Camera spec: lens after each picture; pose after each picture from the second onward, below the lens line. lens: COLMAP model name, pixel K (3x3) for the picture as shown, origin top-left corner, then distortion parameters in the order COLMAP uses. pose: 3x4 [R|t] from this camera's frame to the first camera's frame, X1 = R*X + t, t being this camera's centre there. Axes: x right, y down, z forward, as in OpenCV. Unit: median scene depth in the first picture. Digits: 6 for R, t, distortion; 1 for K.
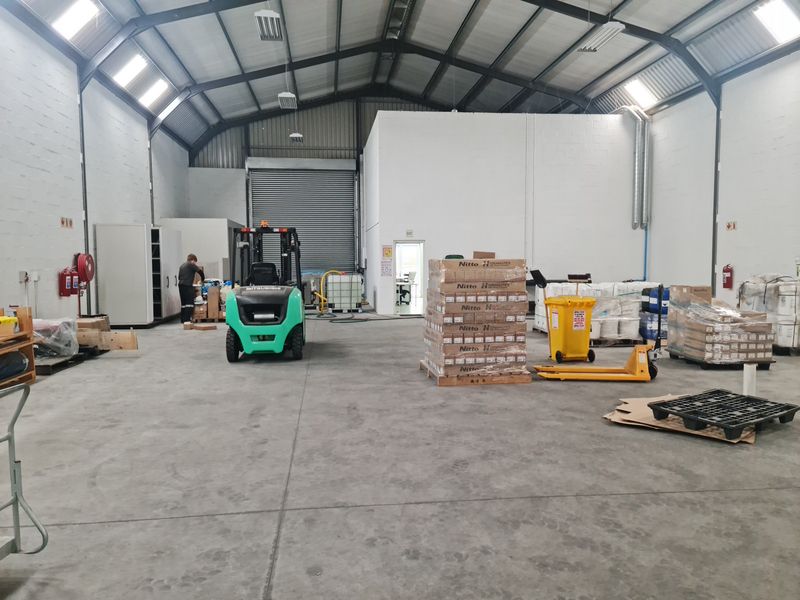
lens RADIAL K [[629.1, 0, 396.6], [0, 629.1, 304.3], [0, 0, 1]] dist [0.104268, -0.099594]
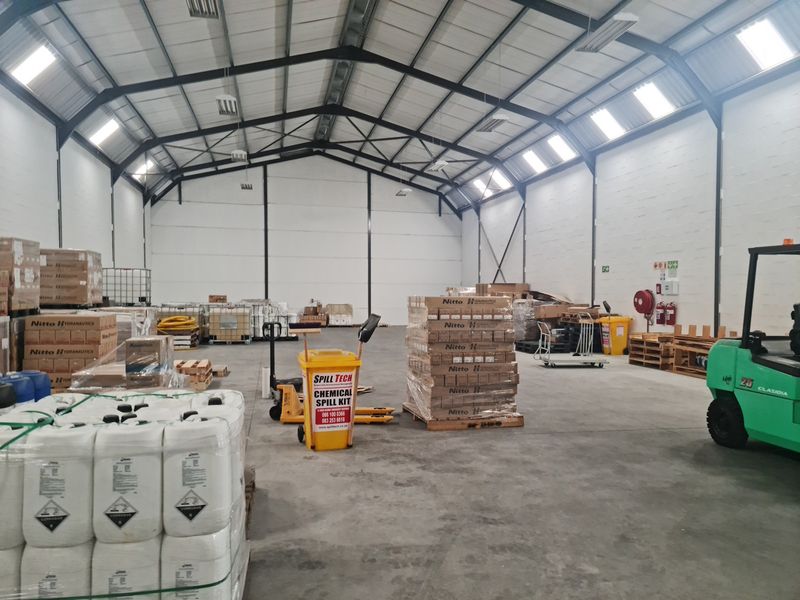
lens RADIAL K [[629.1, 0, 407.8], [0, 629.1, 297.3], [0, 0, 1]] dist [0.104268, -0.099594]
pose [[0.994791, 0.007568, 0.101656, -0.019293], [-0.000892, 0.997848, -0.065557, -0.012613], [-0.101933, 0.065124, 0.992657, 0.174236]]
